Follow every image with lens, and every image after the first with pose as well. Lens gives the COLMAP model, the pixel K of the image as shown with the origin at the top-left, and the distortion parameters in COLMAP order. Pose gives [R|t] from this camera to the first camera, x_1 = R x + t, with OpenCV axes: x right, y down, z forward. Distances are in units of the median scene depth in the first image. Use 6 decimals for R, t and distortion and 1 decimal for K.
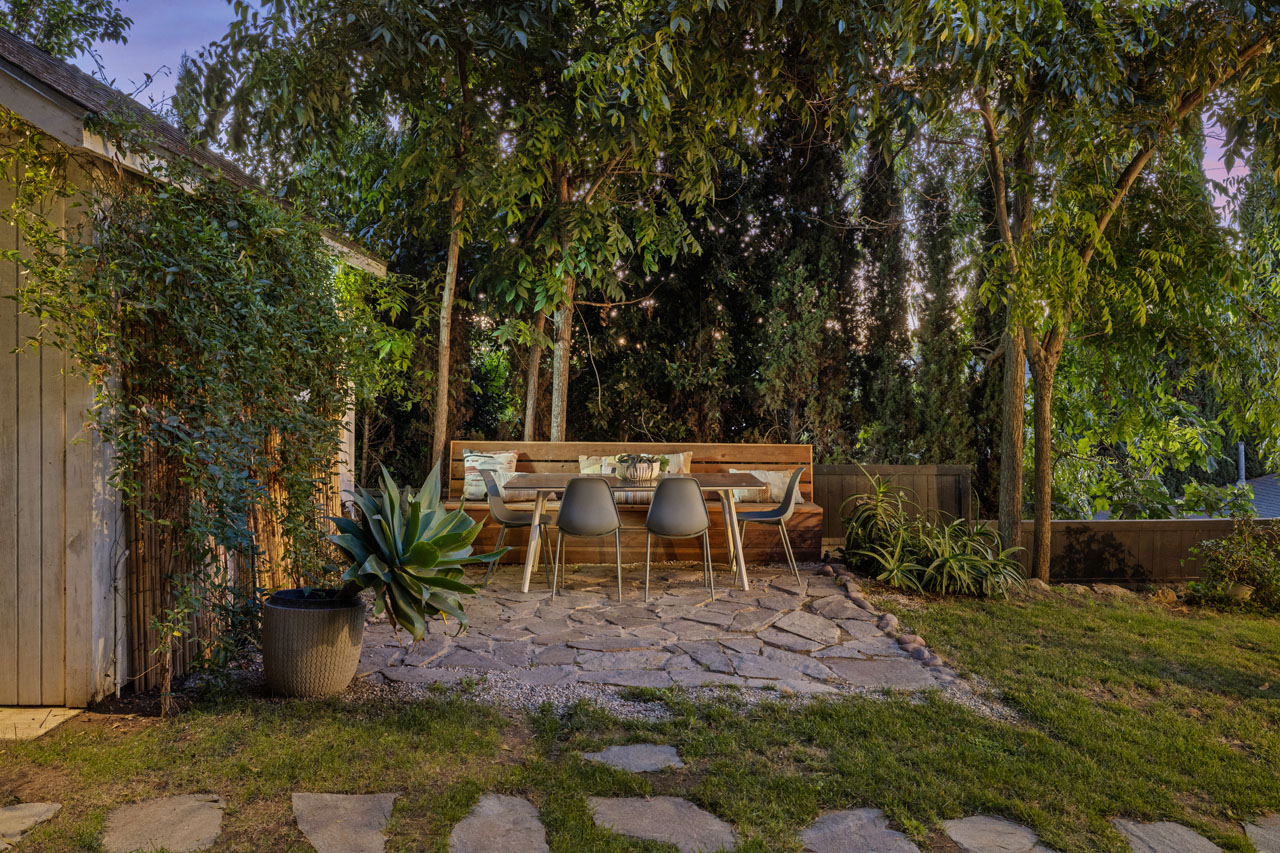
lens RADIAL K [[961.8, 0, 636.0], [0, 961.8, 385.3], [0, 0, 1]] dist [0.001865, -0.001926]
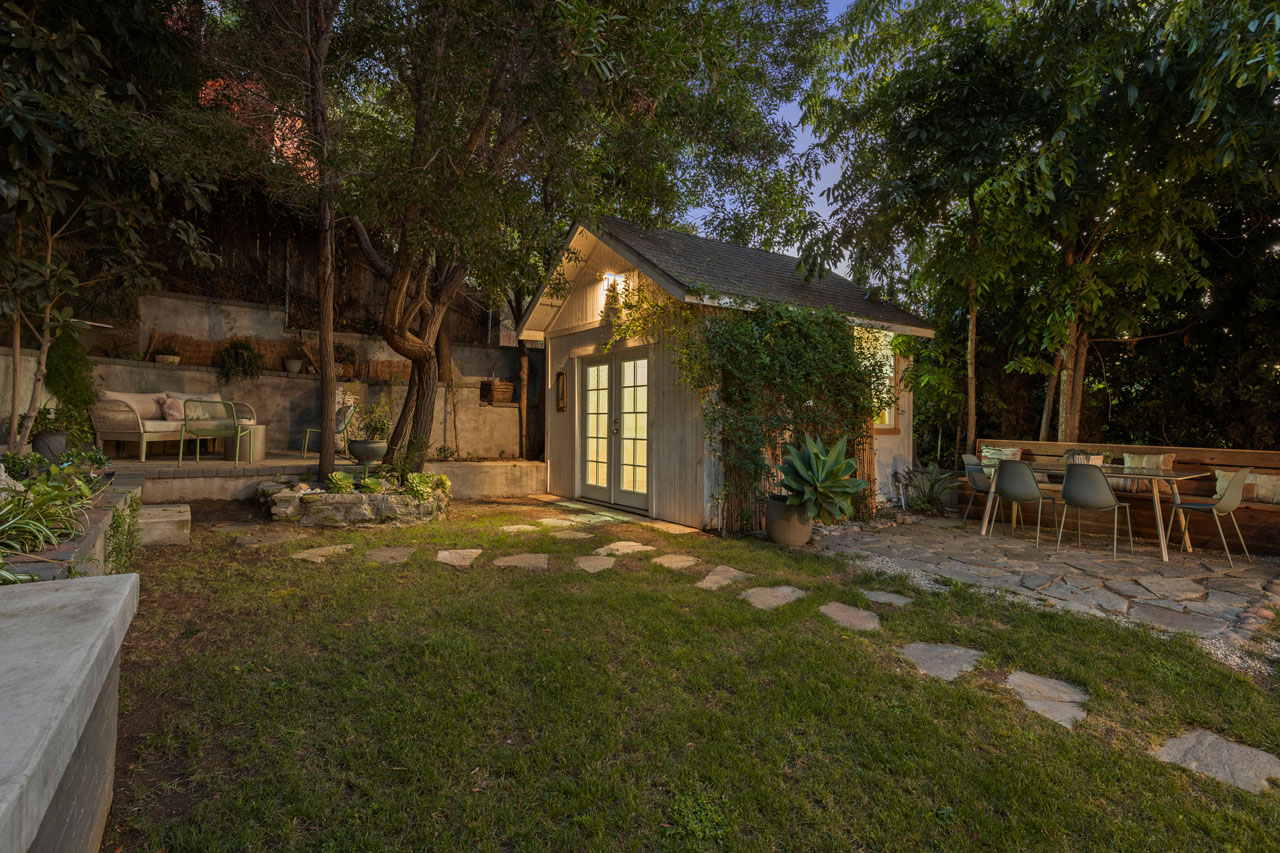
lens RADIAL K [[642.7, 0, 640.0], [0, 642.7, 426.5], [0, 0, 1]] dist [-0.003370, -0.000694]
pose [[0.557598, 0.012352, -0.830020, 0.636126], [-0.005711, 0.999923, 0.011044, 0.052427], [0.830092, -0.001418, 0.557625, -0.033669]]
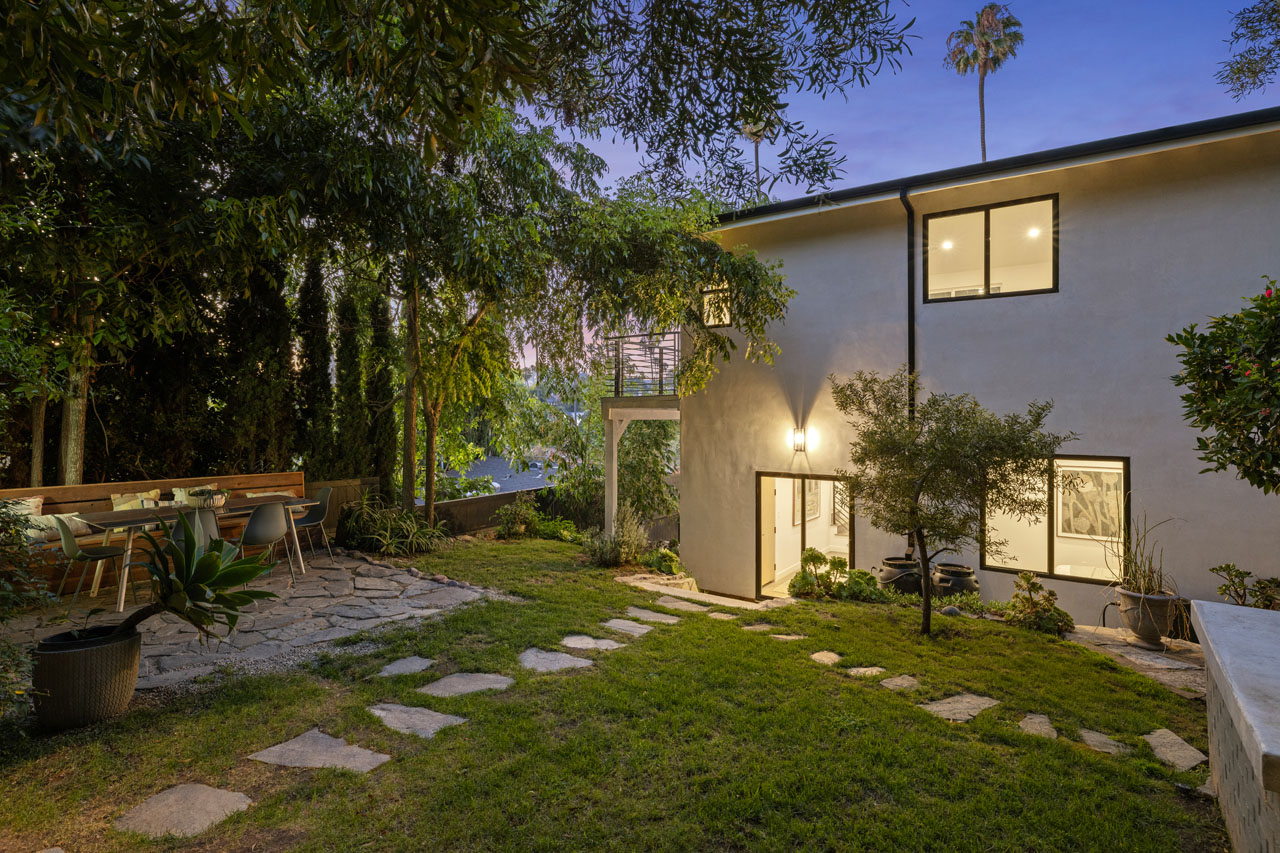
lens RADIAL K [[642.7, 0, 640.0], [0, 642.7, 426.5], [0, 0, 1]] dist [-0.003370, -0.000694]
pose [[0.576008, -0.013948, 0.817325, -0.590474], [-0.002061, 0.999826, 0.018515, -0.048078], [-0.817442, -0.012349, 0.575879, 0.020031]]
